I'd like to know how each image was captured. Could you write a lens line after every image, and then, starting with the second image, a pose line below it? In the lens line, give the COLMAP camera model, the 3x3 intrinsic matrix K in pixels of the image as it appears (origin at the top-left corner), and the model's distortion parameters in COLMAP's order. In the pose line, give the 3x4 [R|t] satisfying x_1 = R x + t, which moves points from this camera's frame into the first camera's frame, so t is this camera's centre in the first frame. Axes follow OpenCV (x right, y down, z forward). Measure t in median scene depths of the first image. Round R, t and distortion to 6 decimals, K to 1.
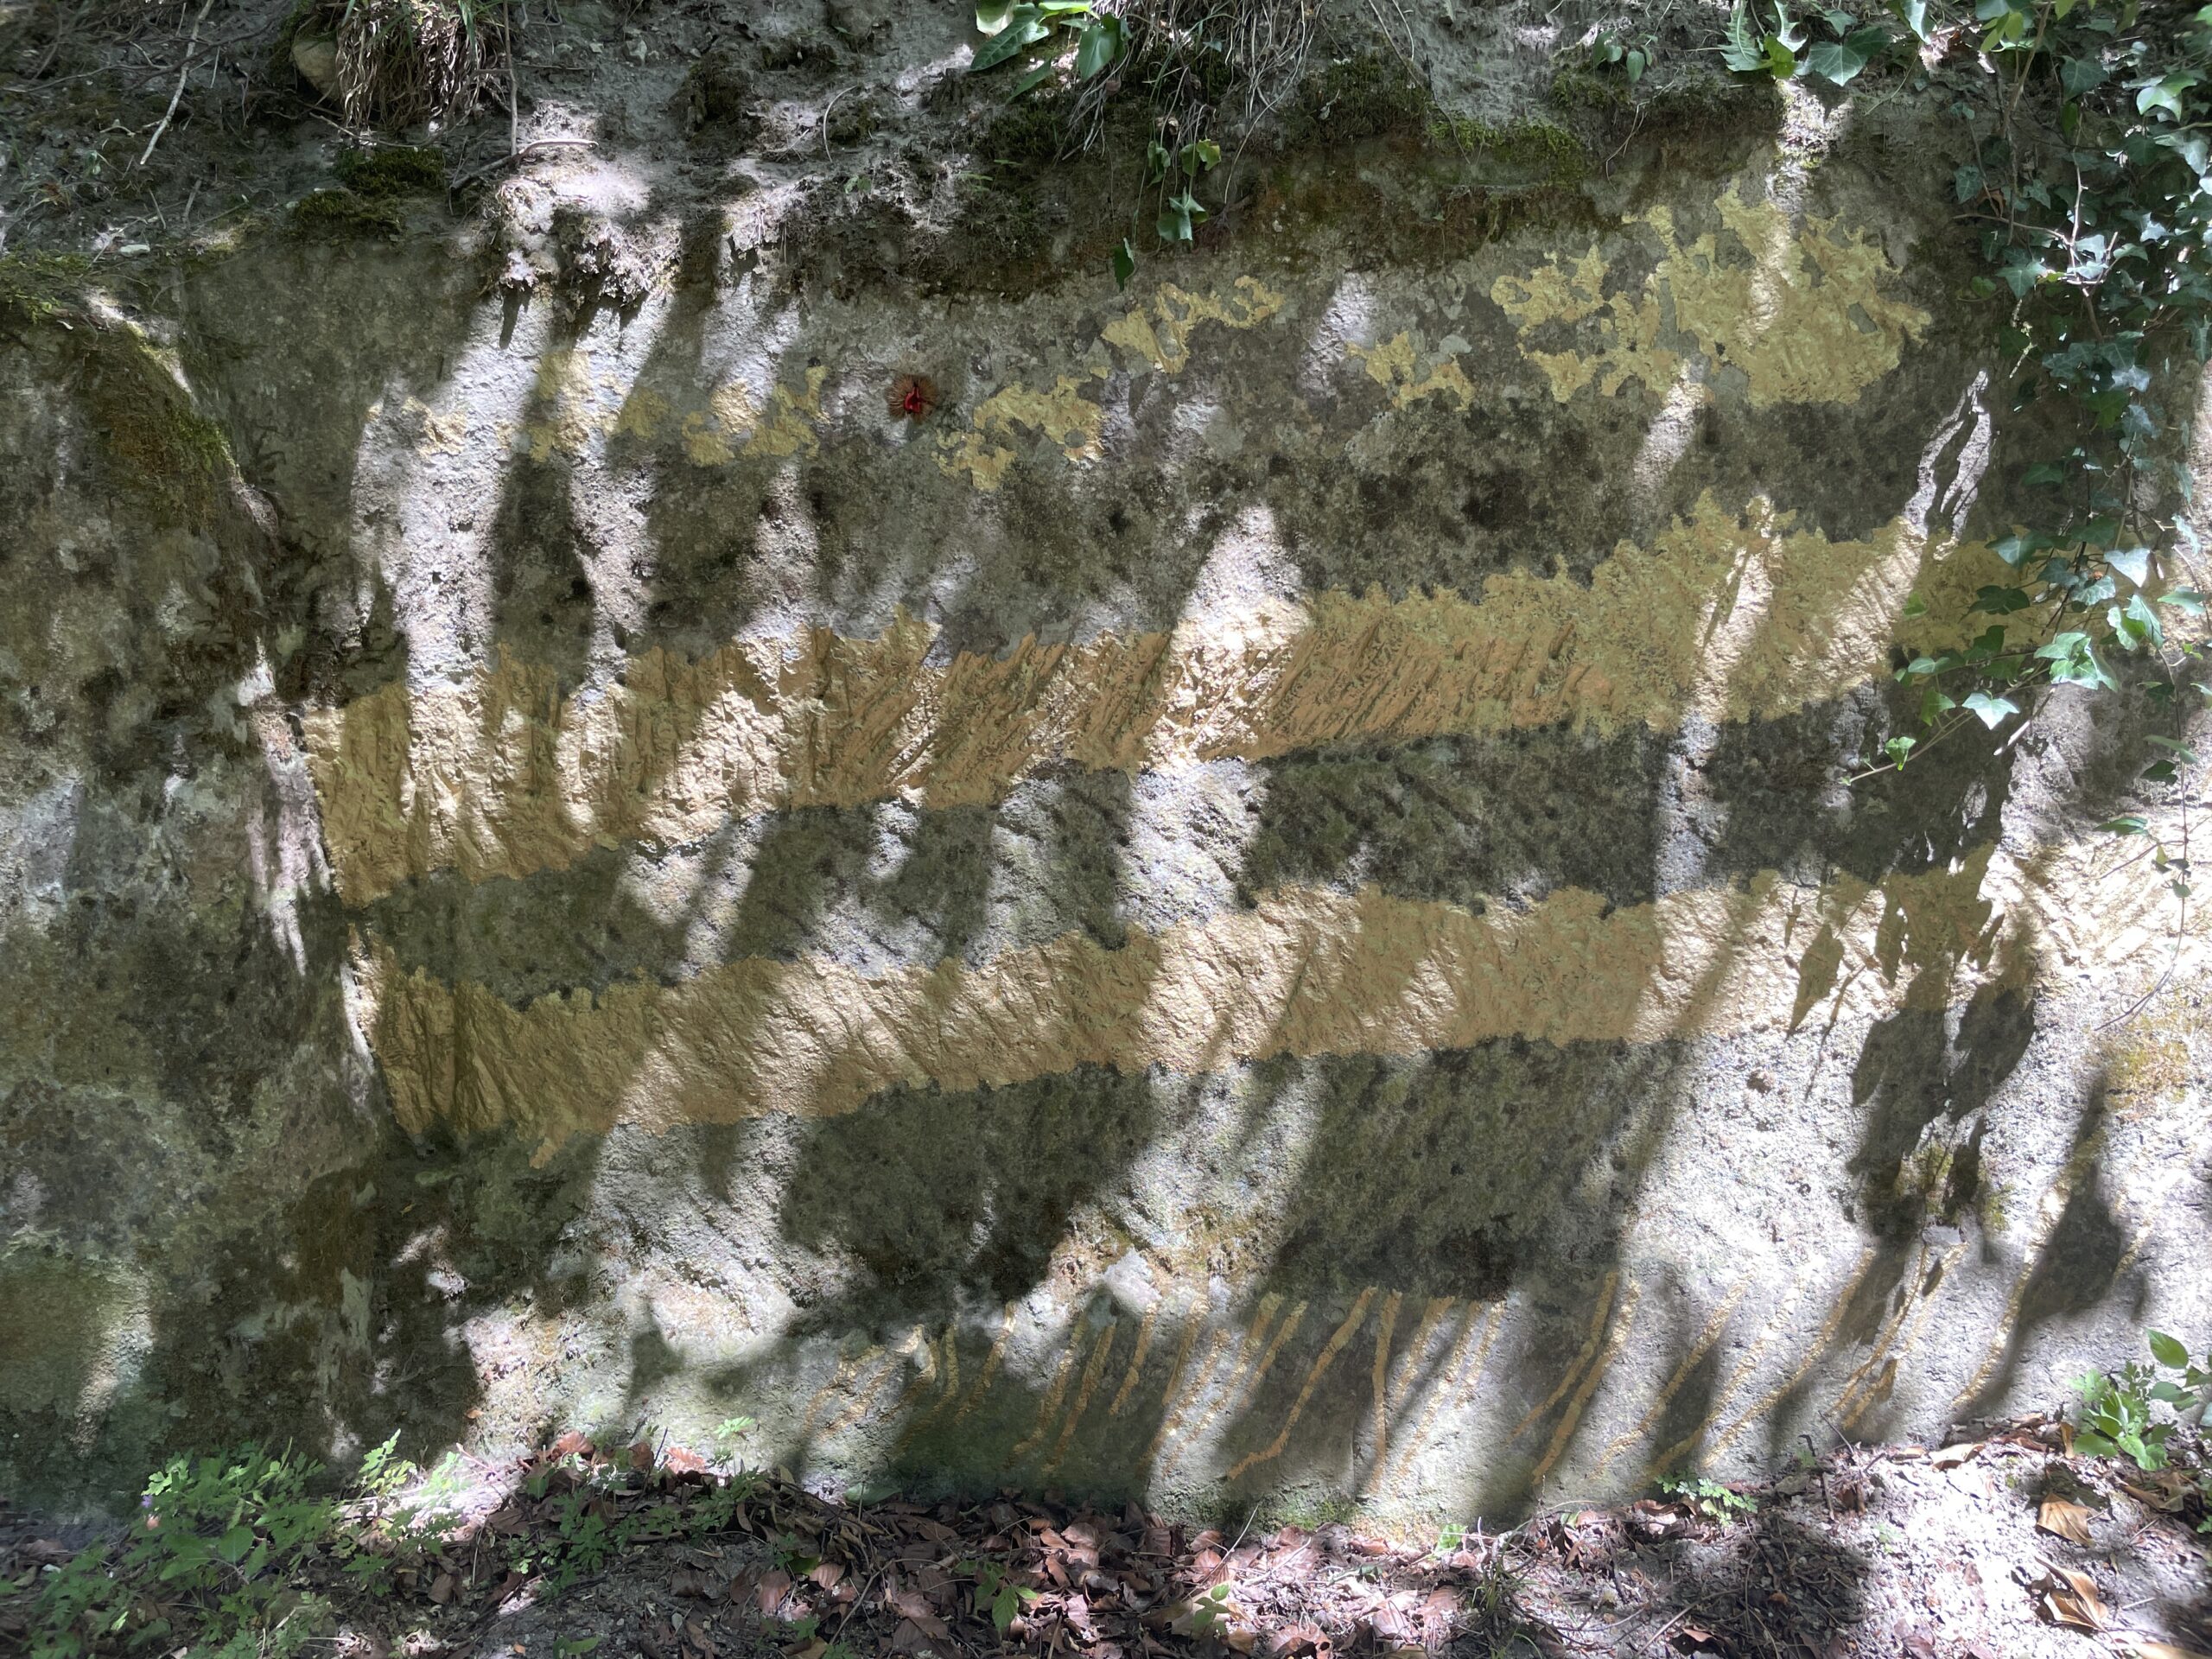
lens RADIAL K [[1671.3, 0, 1111.5], [0, 1671.3, 822.2], [0, 0, 1]] dist [0.087558, -0.127368]
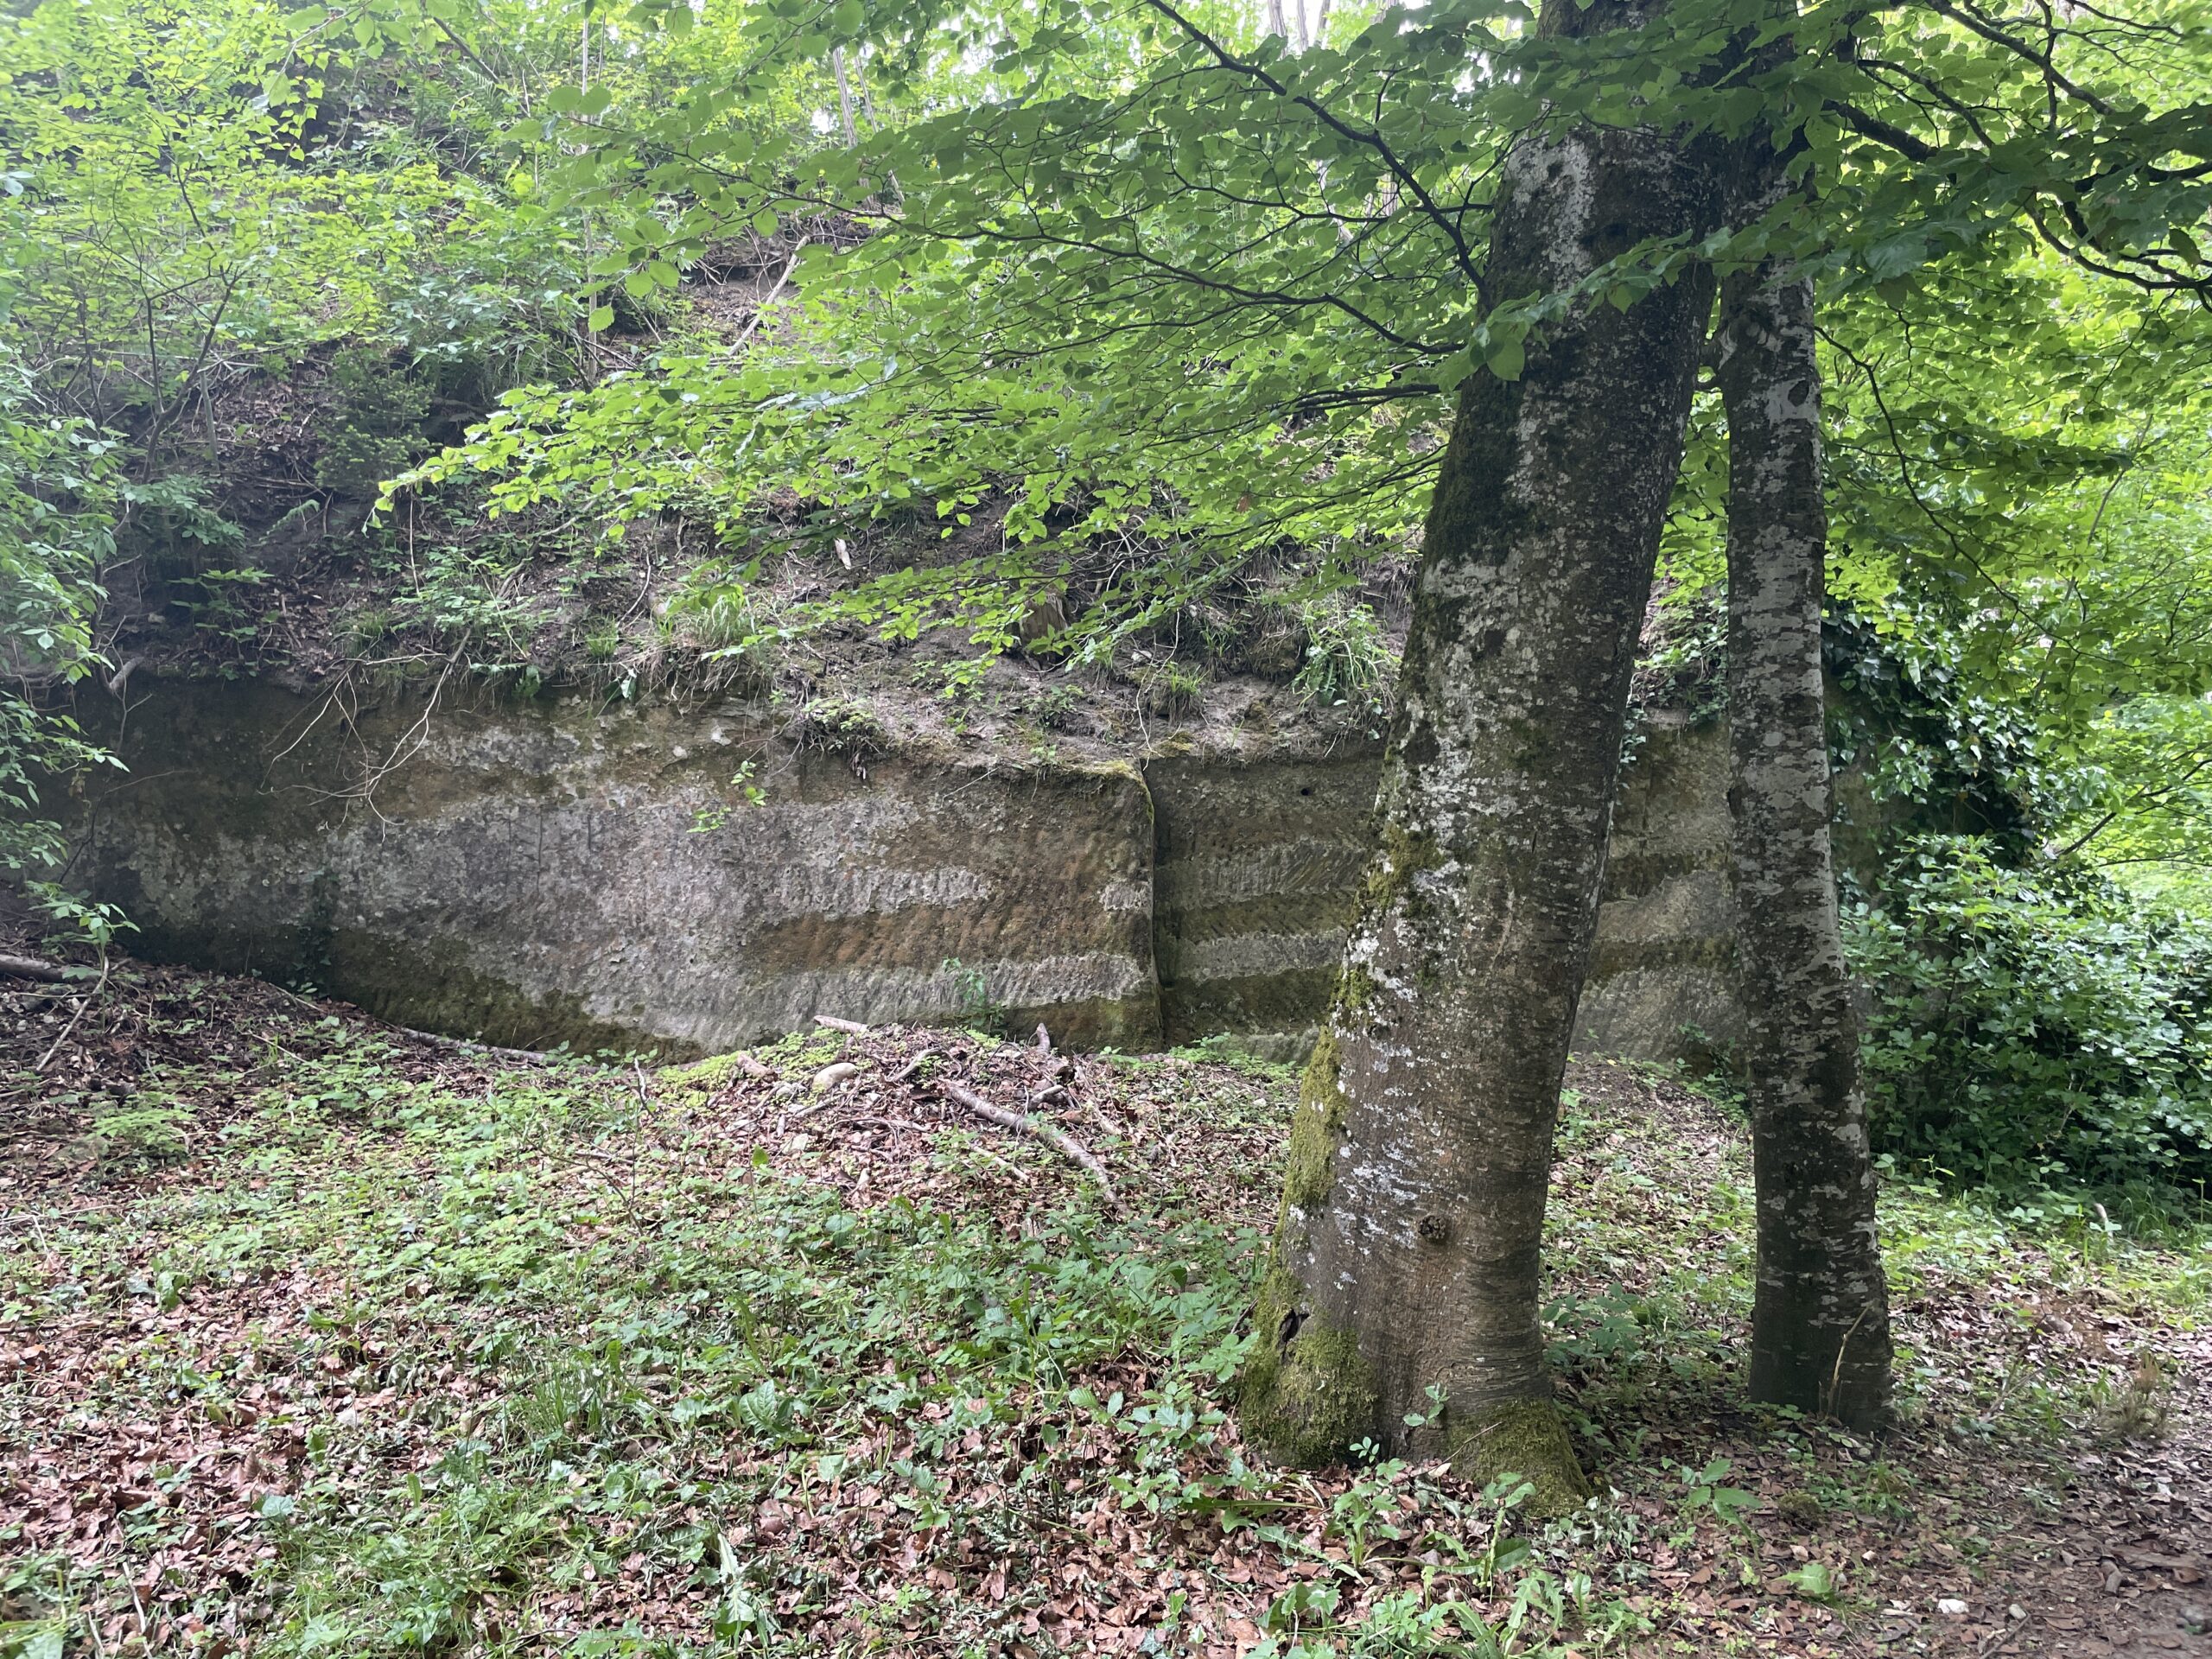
lens RADIAL K [[1671.3, 0, 1121.5], [0, 1671.3, 808.3], [0, 0, 1]] dist [0.087558, -0.127368]
pose [[0.997360, 0.021405, 0.069387, -0.848413], [-0.014079, 0.994436, -0.104402, 0.218333], [-0.071236, 0.103149, 0.992112, -2.998054]]
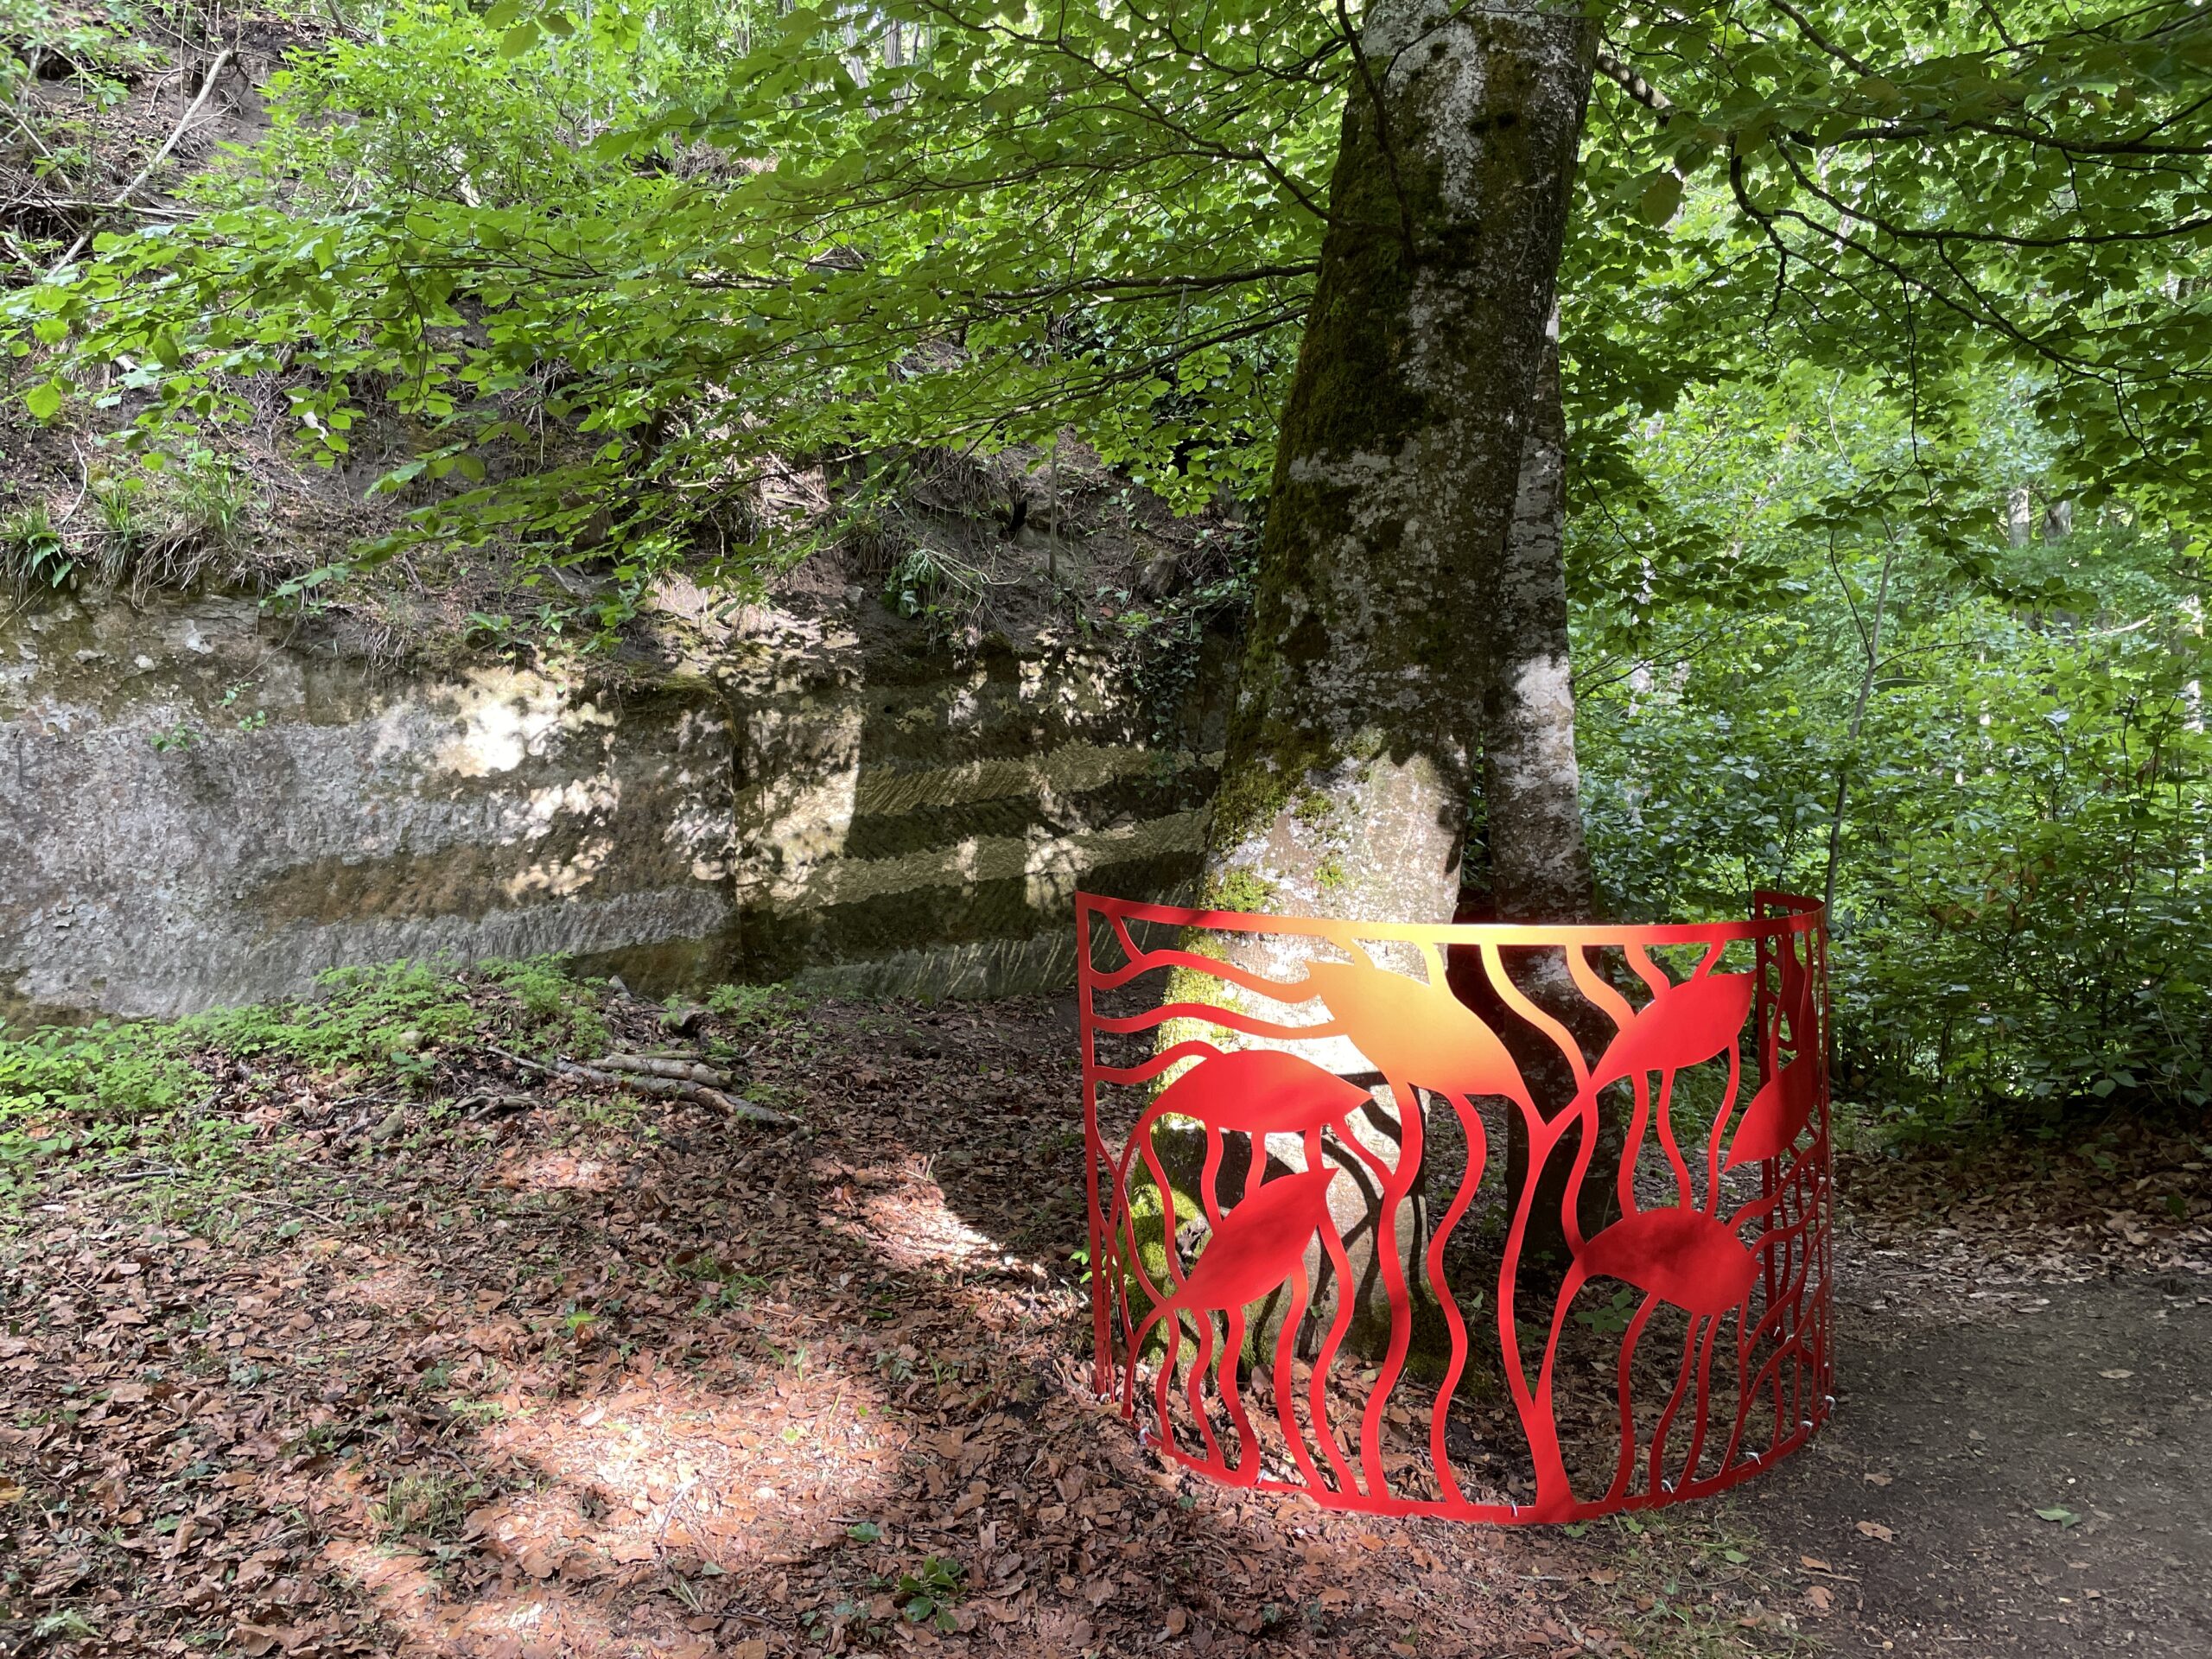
lens RADIAL K [[1671.3, 0, 1113.1], [0, 1671.3, 826.6], [0, 0, 1]] dist [0.087558, -0.127368]
pose [[0.893649, -0.015257, 0.448506, -1.402319], [0.041677, 0.997924, -0.049093, 0.231826], [-0.446826, 0.062564, 0.892430, -2.686602]]
